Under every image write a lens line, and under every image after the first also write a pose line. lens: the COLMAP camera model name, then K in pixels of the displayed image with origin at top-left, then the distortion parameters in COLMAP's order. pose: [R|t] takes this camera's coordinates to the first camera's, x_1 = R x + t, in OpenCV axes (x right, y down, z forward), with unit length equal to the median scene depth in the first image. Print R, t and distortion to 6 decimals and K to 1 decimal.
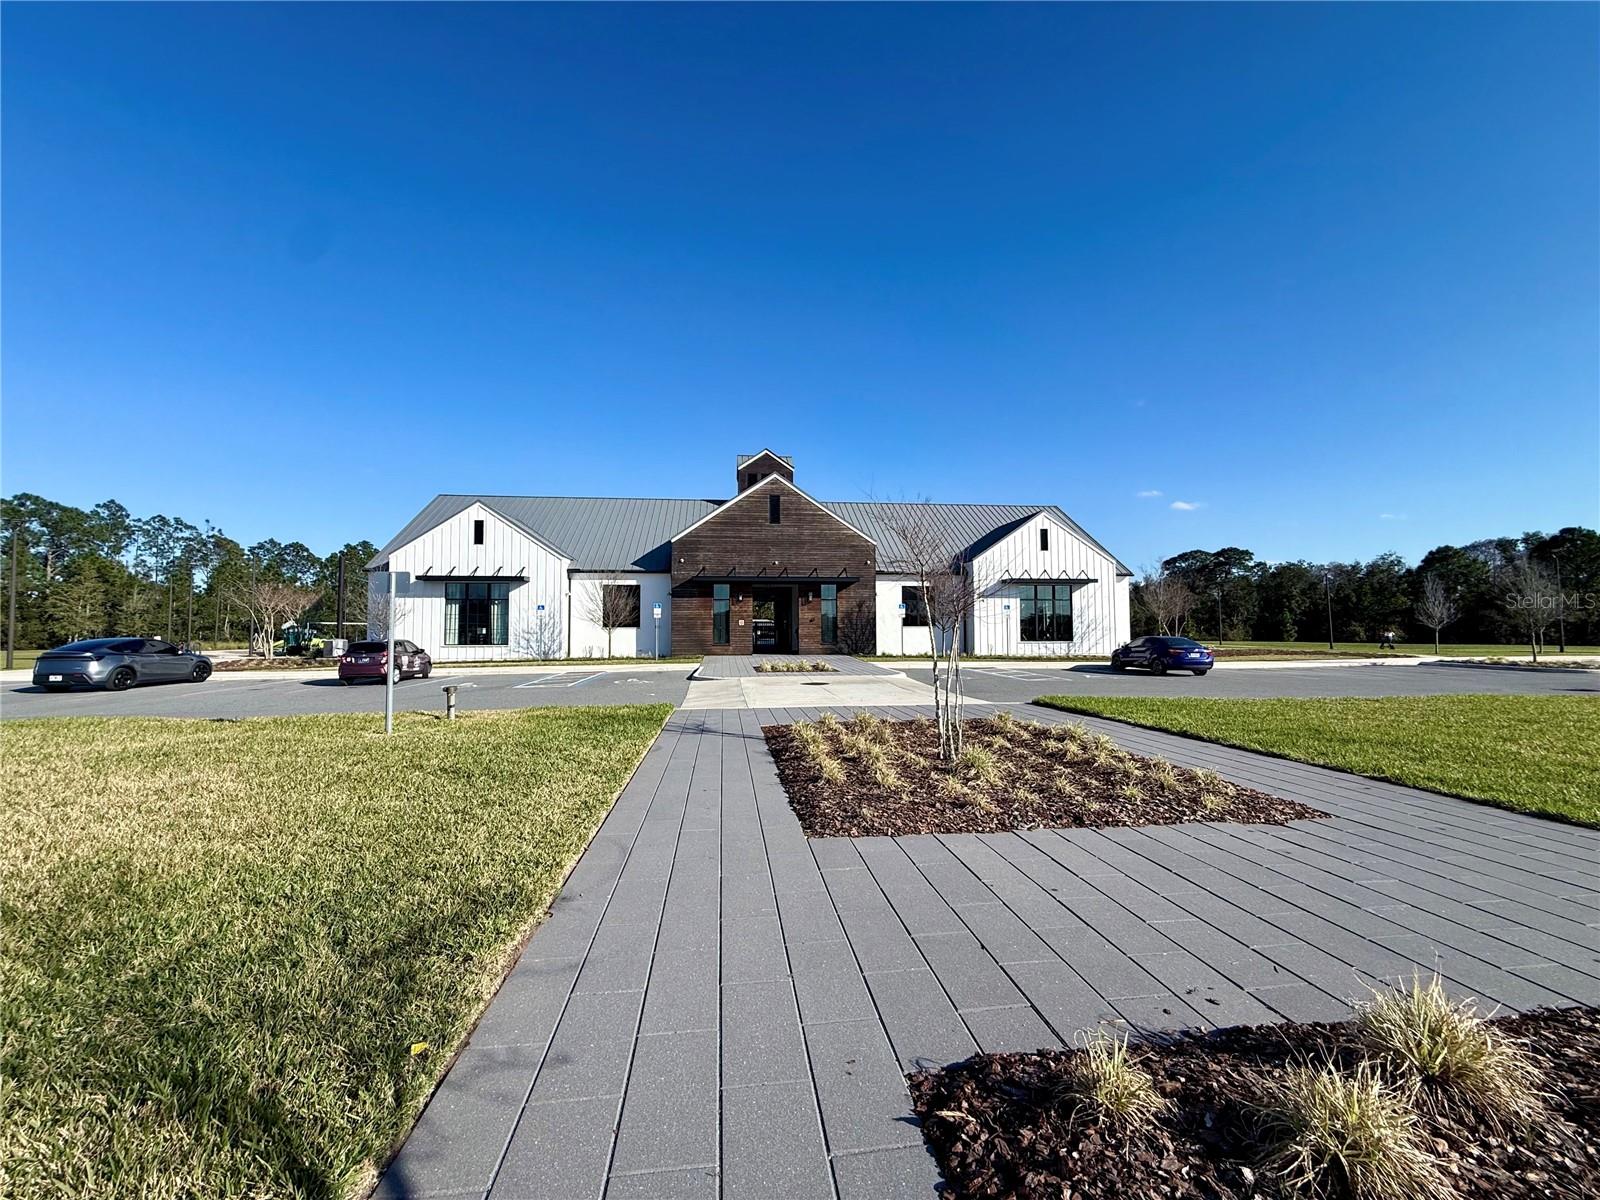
lens RADIAL K [[630.3, 0, 796.3], [0, 630.3, 600.6], [0, 0, 1]] dist [-0.002626, -0.000242]
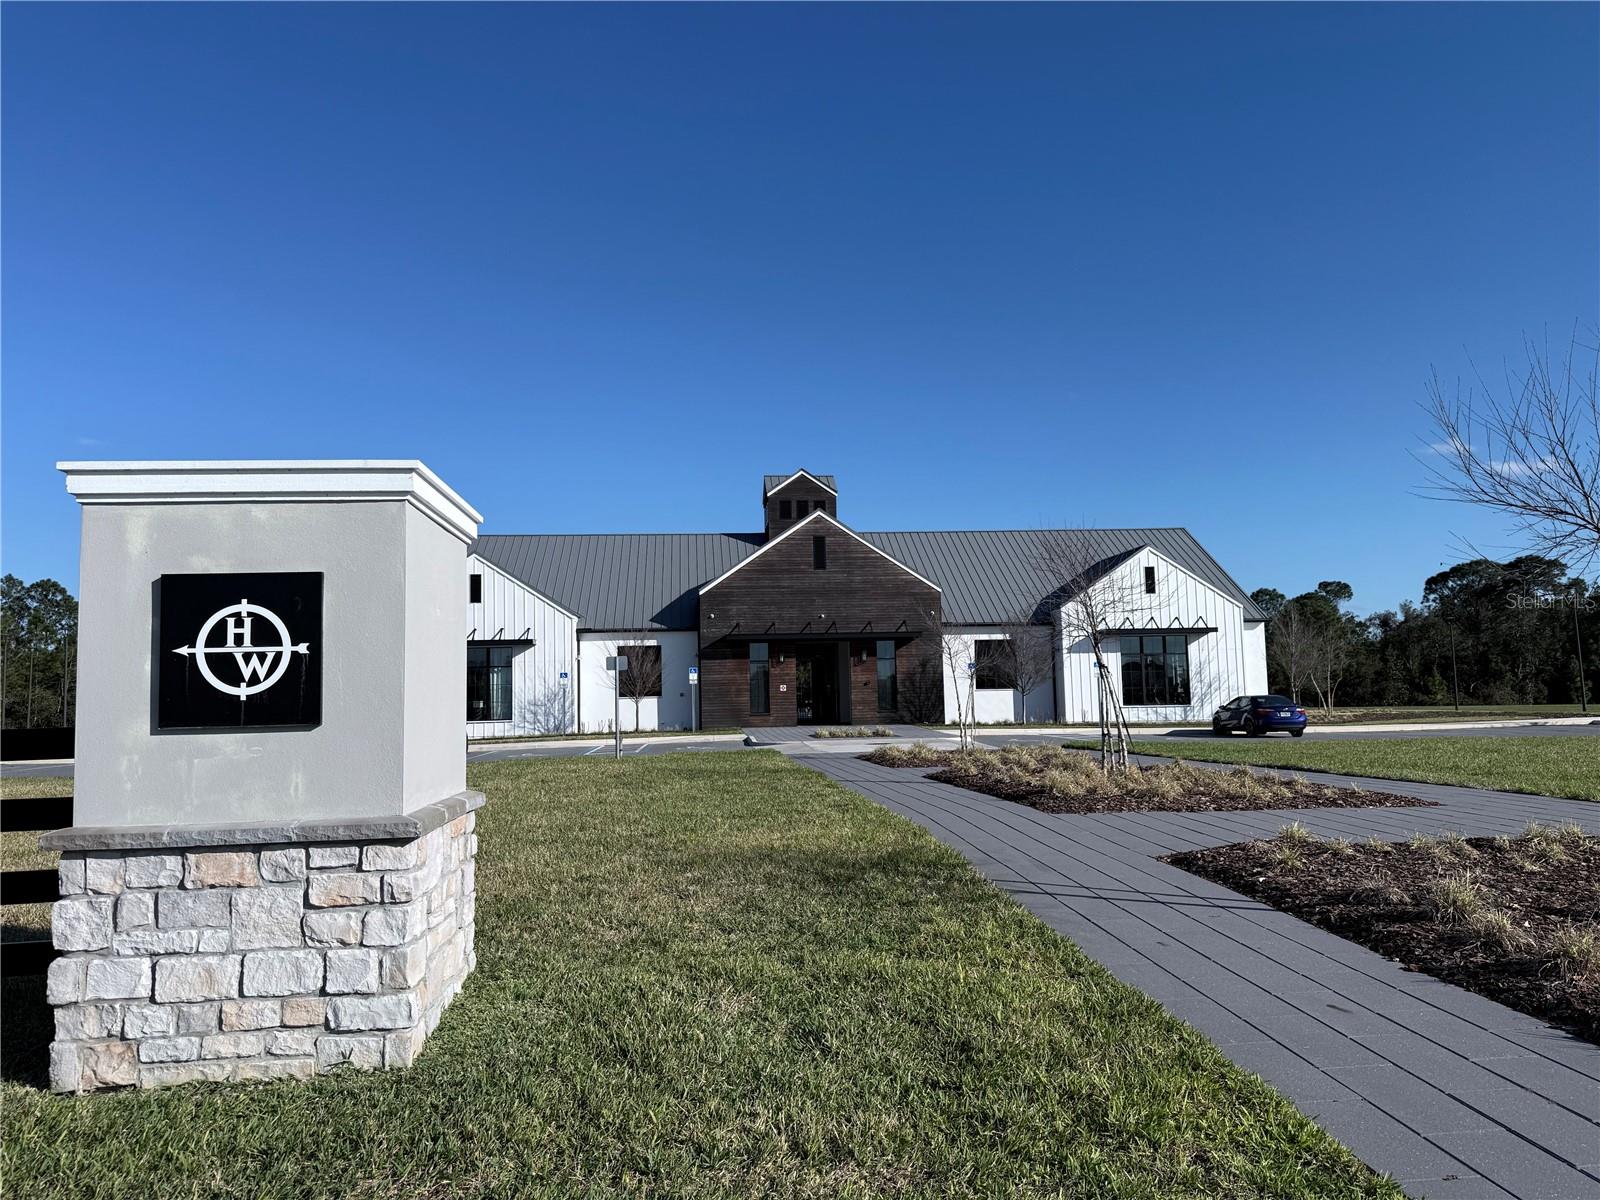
lens RADIAL K [[1109.5, 0, 790.4], [0, 1109.5, 612.0], [0, 0, 1]] dist [0.096540, -0.134953]
pose [[0.999445, -0.020533, -0.026231, -0.035953], [0.019592, 0.999172, -0.035653, -0.013398], [0.026941, 0.035120, 0.999020, -0.484836]]
